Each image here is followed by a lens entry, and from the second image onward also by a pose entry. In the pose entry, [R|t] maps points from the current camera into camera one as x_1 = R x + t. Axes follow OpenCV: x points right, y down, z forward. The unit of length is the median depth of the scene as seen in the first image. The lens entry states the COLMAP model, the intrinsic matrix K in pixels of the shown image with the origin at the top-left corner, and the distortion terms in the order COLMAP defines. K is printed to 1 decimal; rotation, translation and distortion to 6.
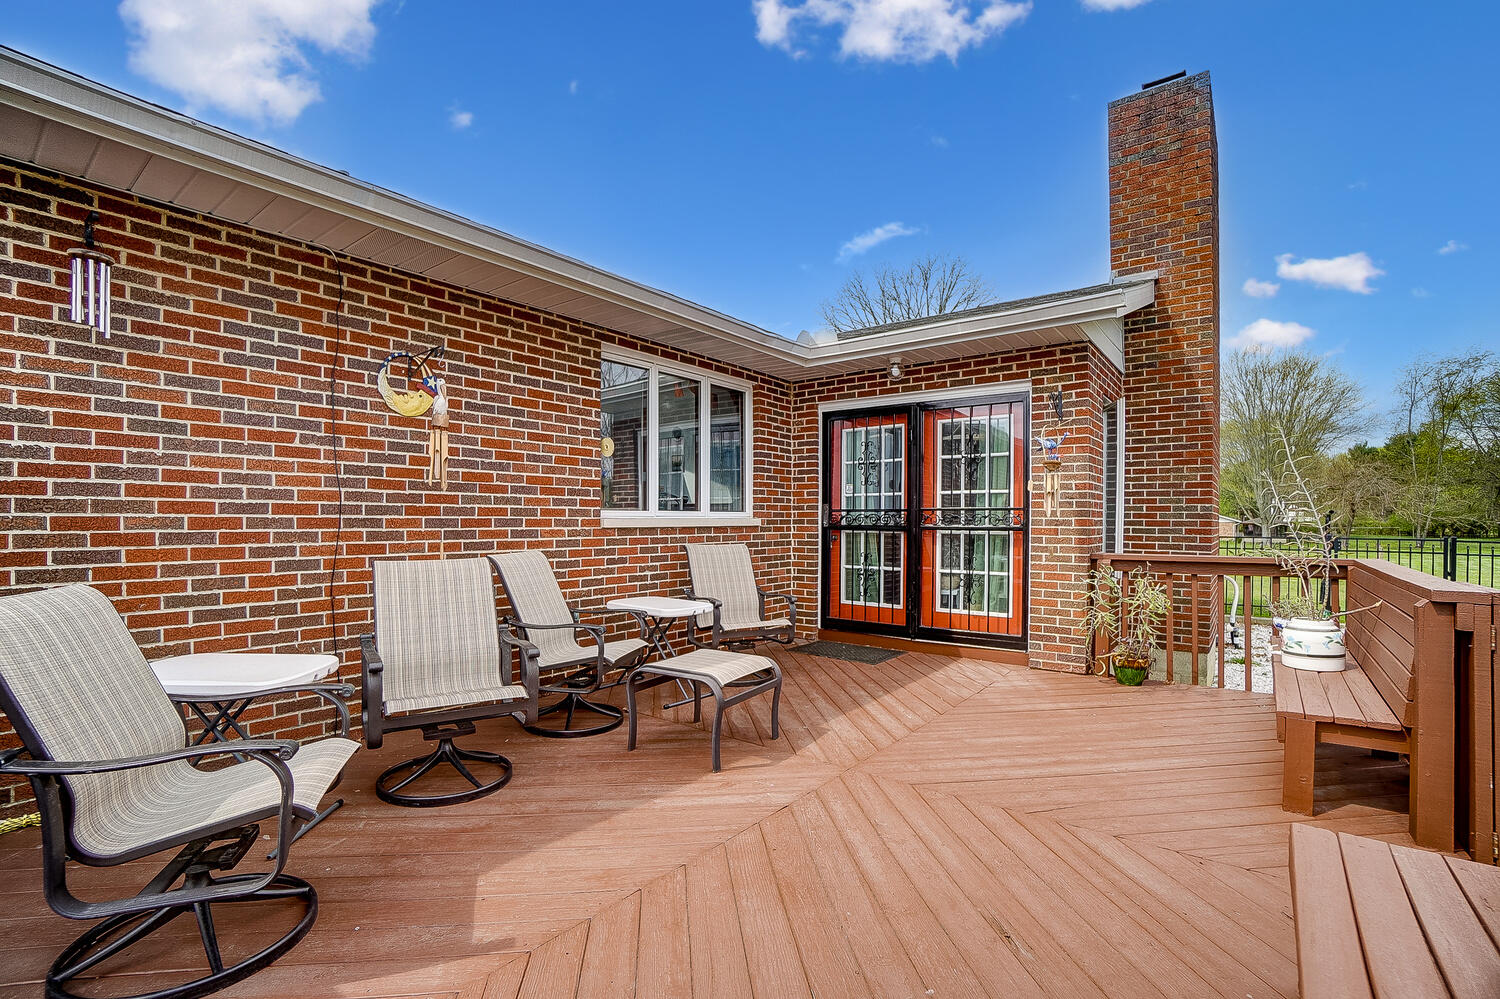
lens RADIAL K [[679.1, 0, 750.0], [0, 679.1, 499.5], [0, 0, 1]] dist [-0.000344, 0.000222]
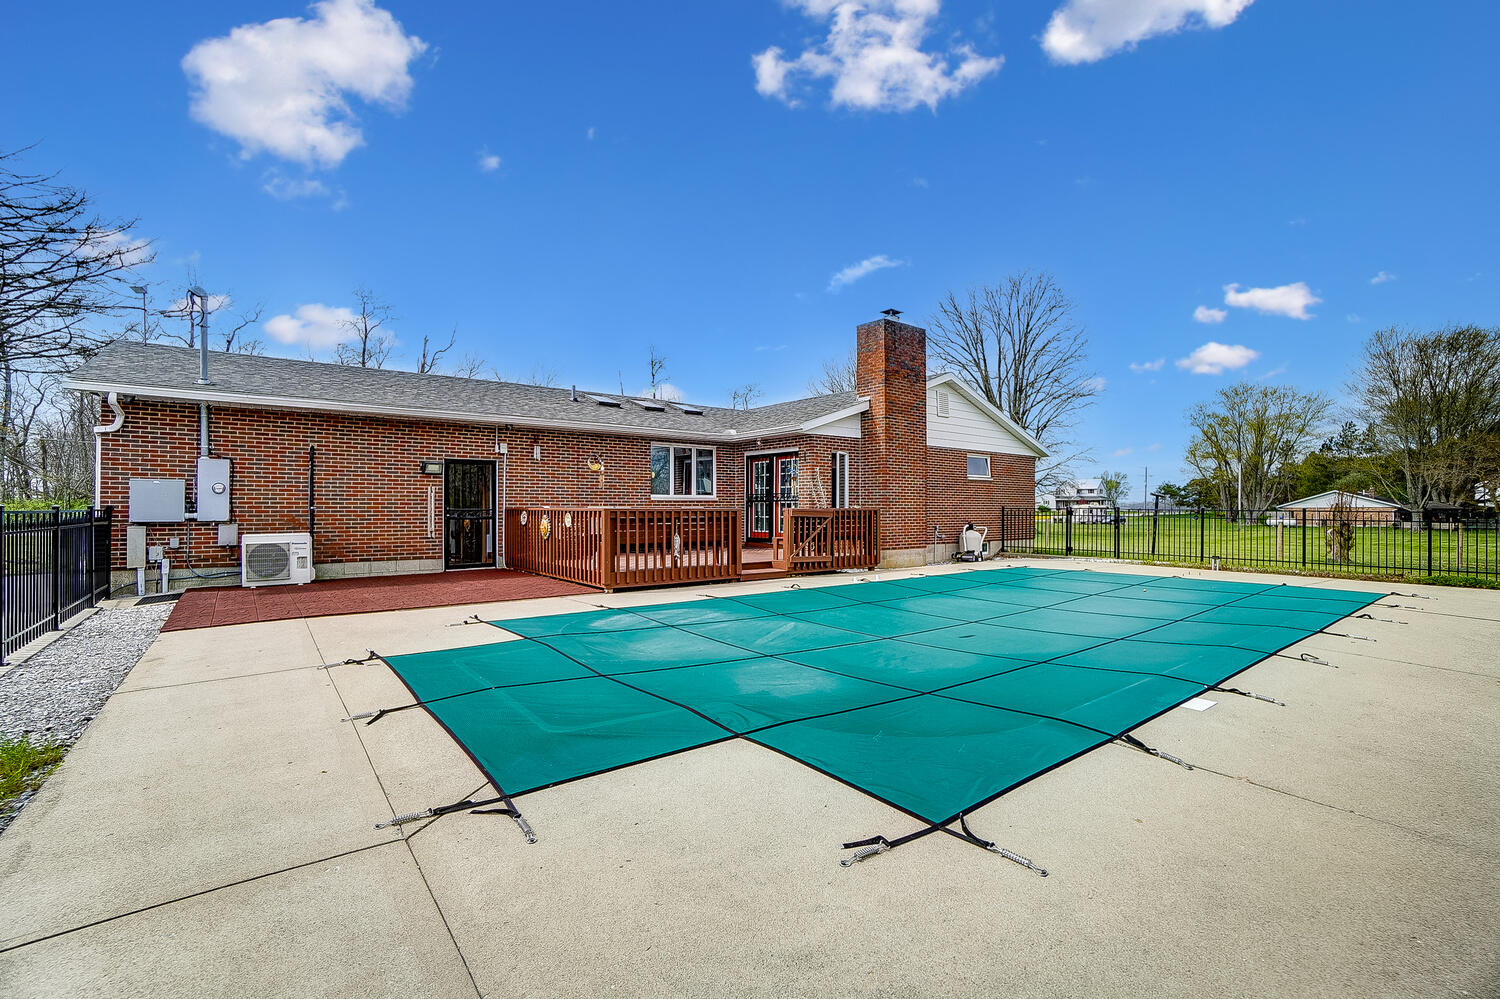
lens RADIAL K [[654.9, 0, 745.4], [0, 654.9, 500.3], [0, 0, 1]] dist [-0.029909, 0.017692]
pose [[0.970708, -0.009463, -0.240077, 1.071858], [0.013155, 0.999819, 0.013779, 0.005534], [0.239903, -0.016534, 0.970656, -2.119508]]
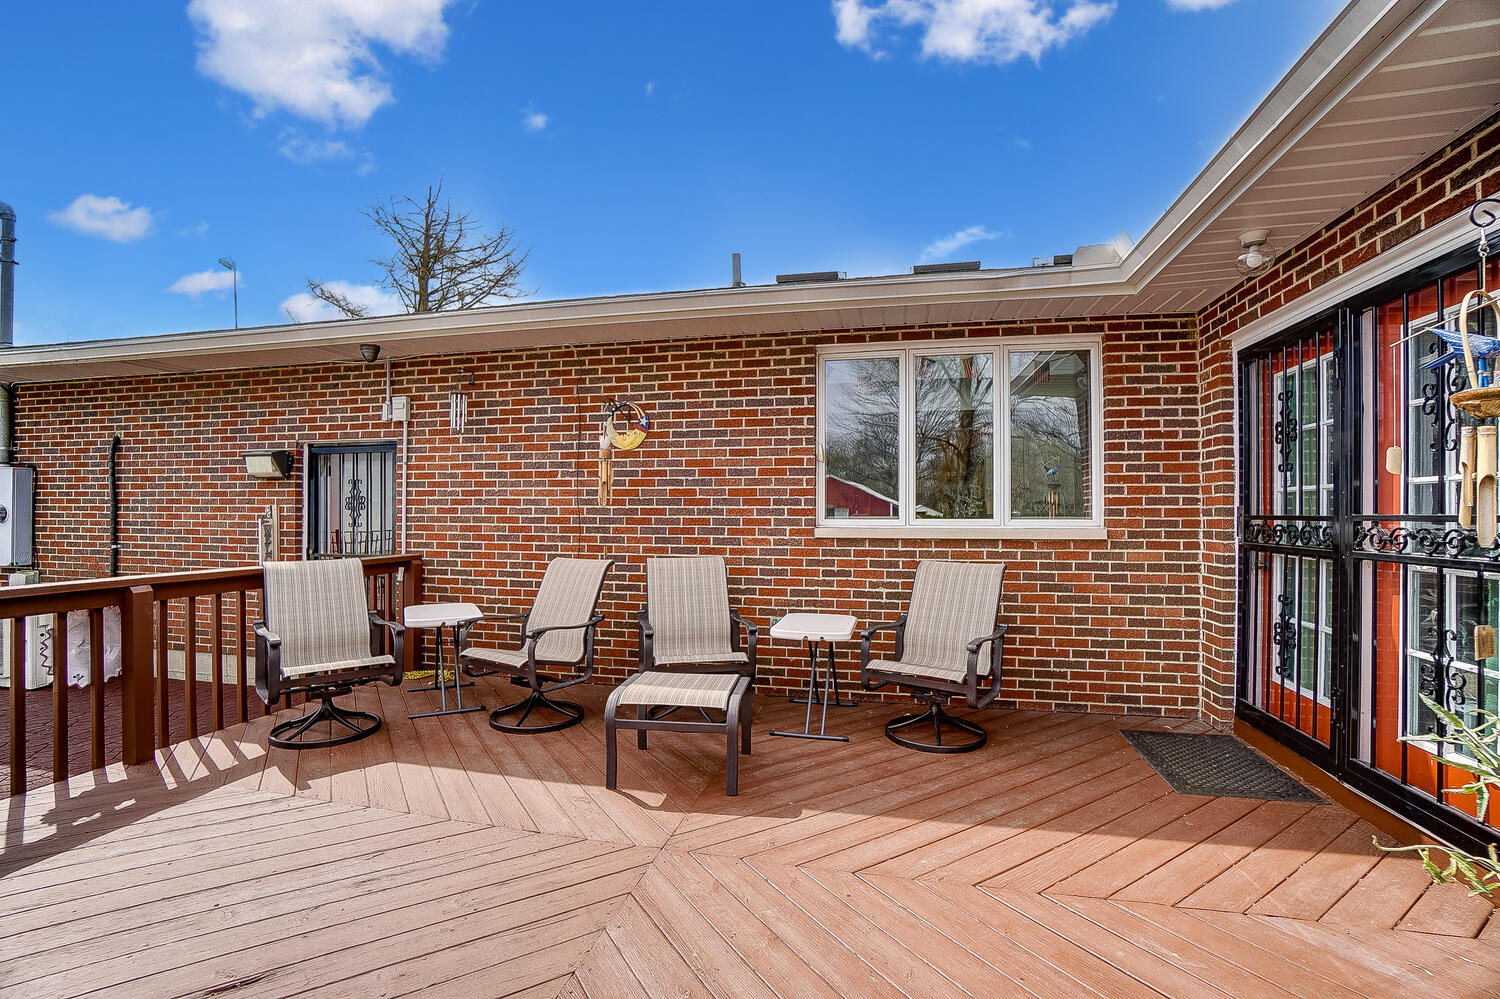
lens RADIAL K [[654.9, 0, 745.4], [0, 654.9, 500.3], [0, 0, 1]] dist [-0.029909, 0.017692]
pose [[0.440550, -0.027066, -0.897320, 0.671702], [0.022099, 0.999569, -0.019301, 0.005020], [0.897456, -0.011327, 0.440958, 0.582210]]
